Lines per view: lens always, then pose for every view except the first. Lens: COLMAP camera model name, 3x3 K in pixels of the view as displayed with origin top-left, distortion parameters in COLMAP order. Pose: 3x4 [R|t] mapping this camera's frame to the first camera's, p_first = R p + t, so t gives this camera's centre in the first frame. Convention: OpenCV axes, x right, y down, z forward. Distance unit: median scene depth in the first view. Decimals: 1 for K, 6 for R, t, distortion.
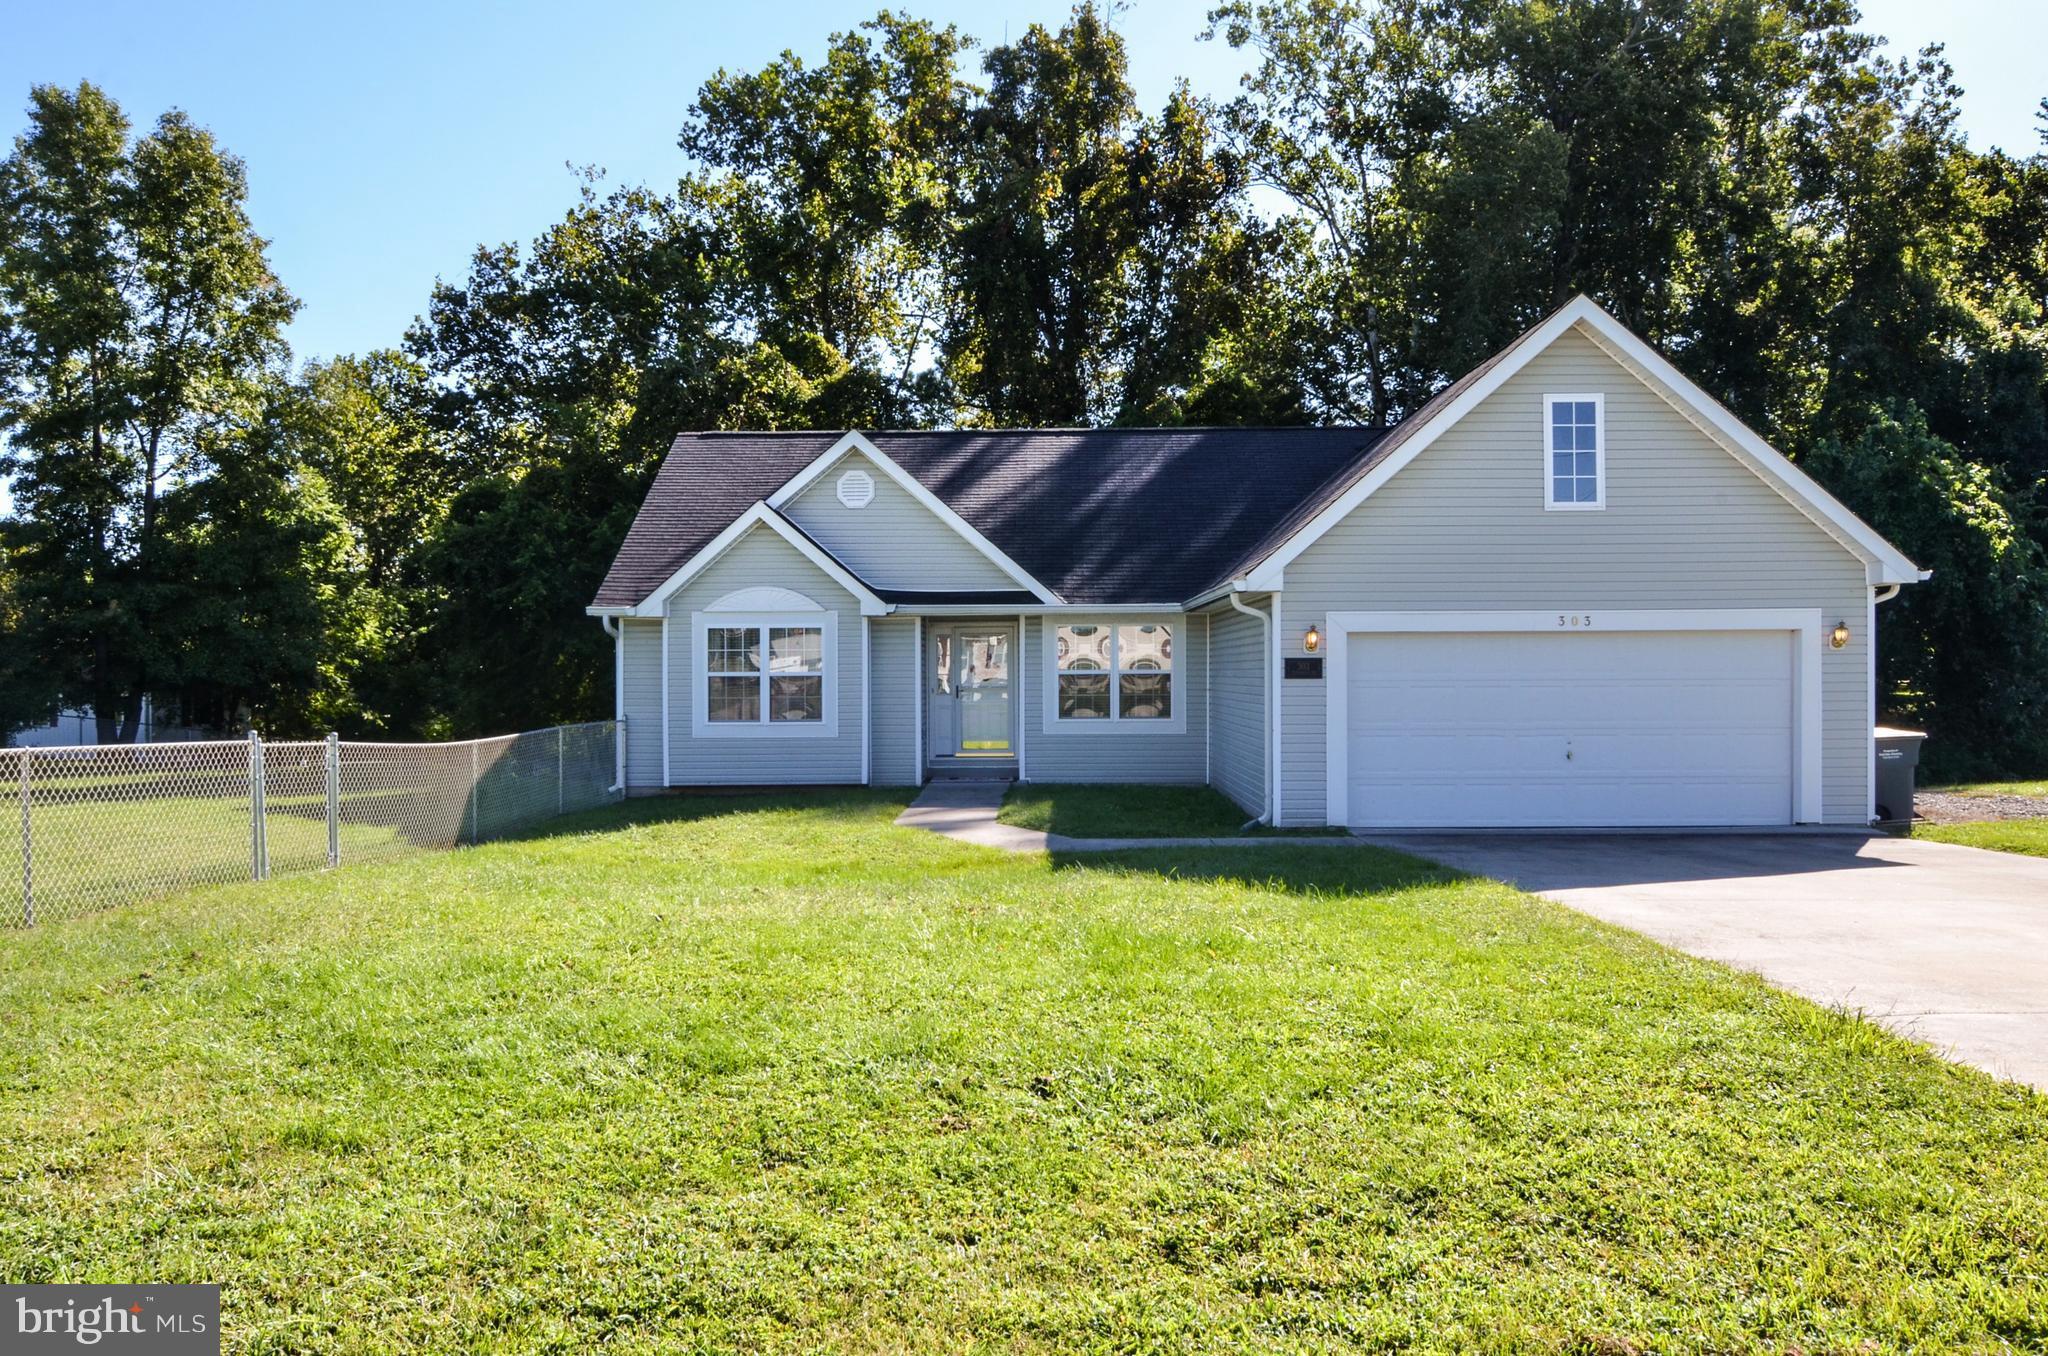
lens RADIAL K [[998.4, 0, 973.4], [0, 998.4, 680.6], [0, 0, 1]] dist [-0.006770, -0.001195]
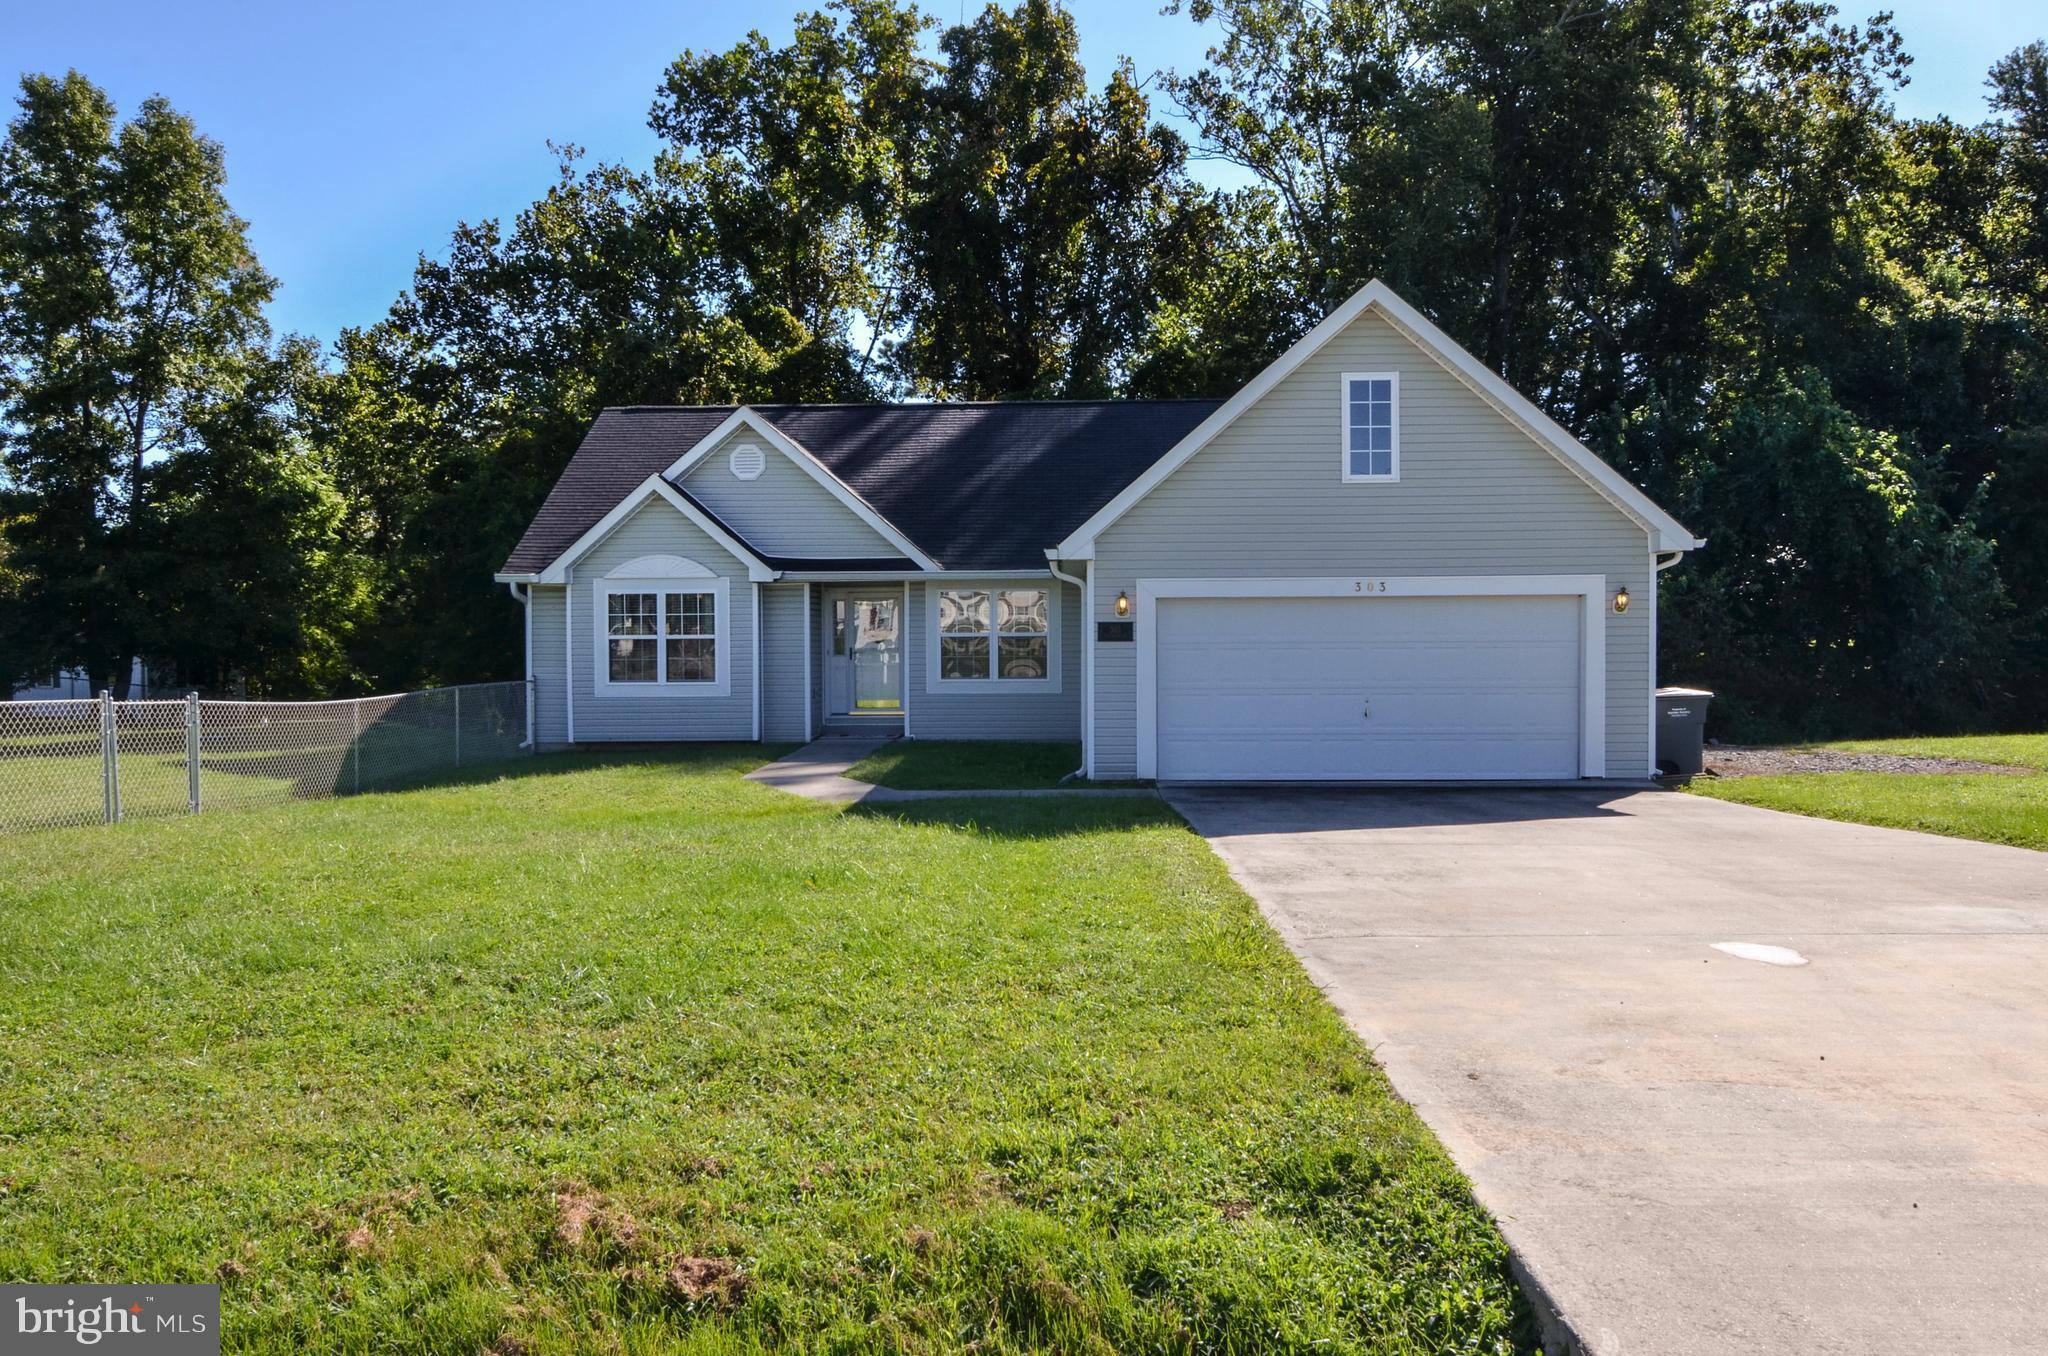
lens RADIAL K [[989.8, 0, 1015.9], [0, 989.8, 653.8], [0, 0, 1]] dist [-0.008486, -0.000342]
pose [[0.999909, -0.000674, -0.013454, 0.112991], [0.000842, 0.999922, 0.012460, -0.000922], [0.013444, -0.012470, 0.999832, -0.029249]]
